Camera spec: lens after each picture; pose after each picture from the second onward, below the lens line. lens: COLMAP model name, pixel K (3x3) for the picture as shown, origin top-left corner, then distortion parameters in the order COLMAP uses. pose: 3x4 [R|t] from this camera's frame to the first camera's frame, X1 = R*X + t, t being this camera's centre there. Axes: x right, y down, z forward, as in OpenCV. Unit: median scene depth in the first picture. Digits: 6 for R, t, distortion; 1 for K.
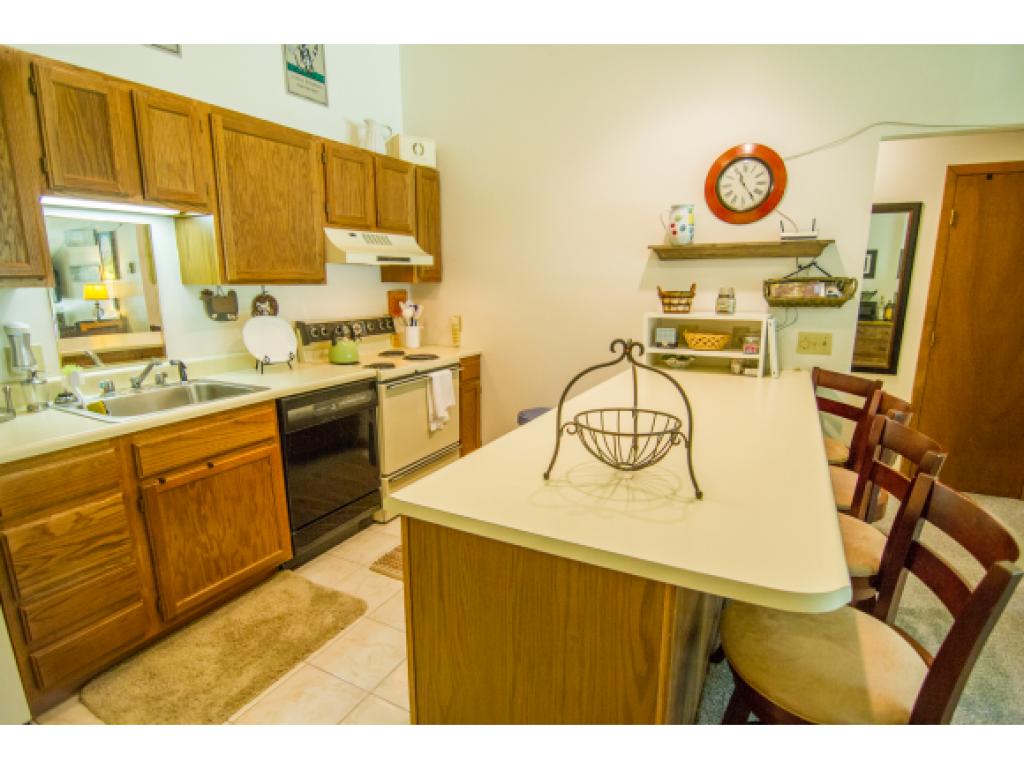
lens RADIAL K [[516.4, 0, 514.6], [0, 516.4, 379.6], [0, 0, 1]] dist [-0.004665, 0.000385]
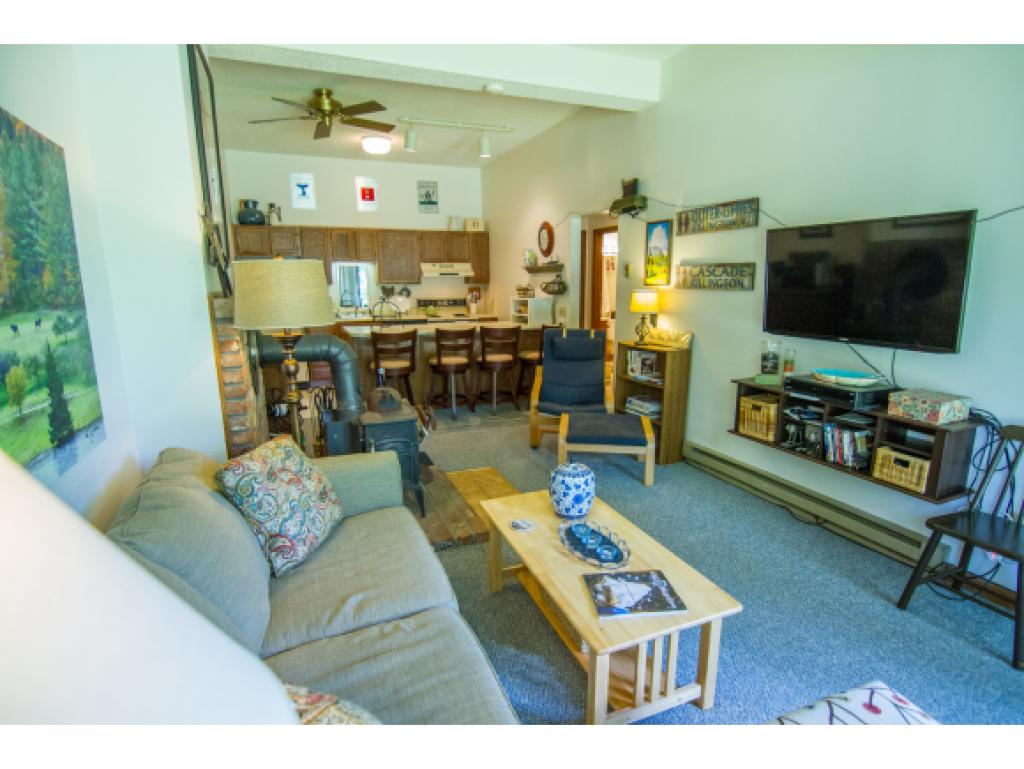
lens RADIAL K [[516.4, 0, 510.6], [0, 516.4, 388.5], [0, 0, 1]] dist [-0.004665, 0.000385]
pose [[0.768603, 0.126287, -0.627137, 1.725815], [-0.118329, 0.991470, 0.054632, 0.146902], [0.628687, 0.032218, 0.776991, -0.760344]]
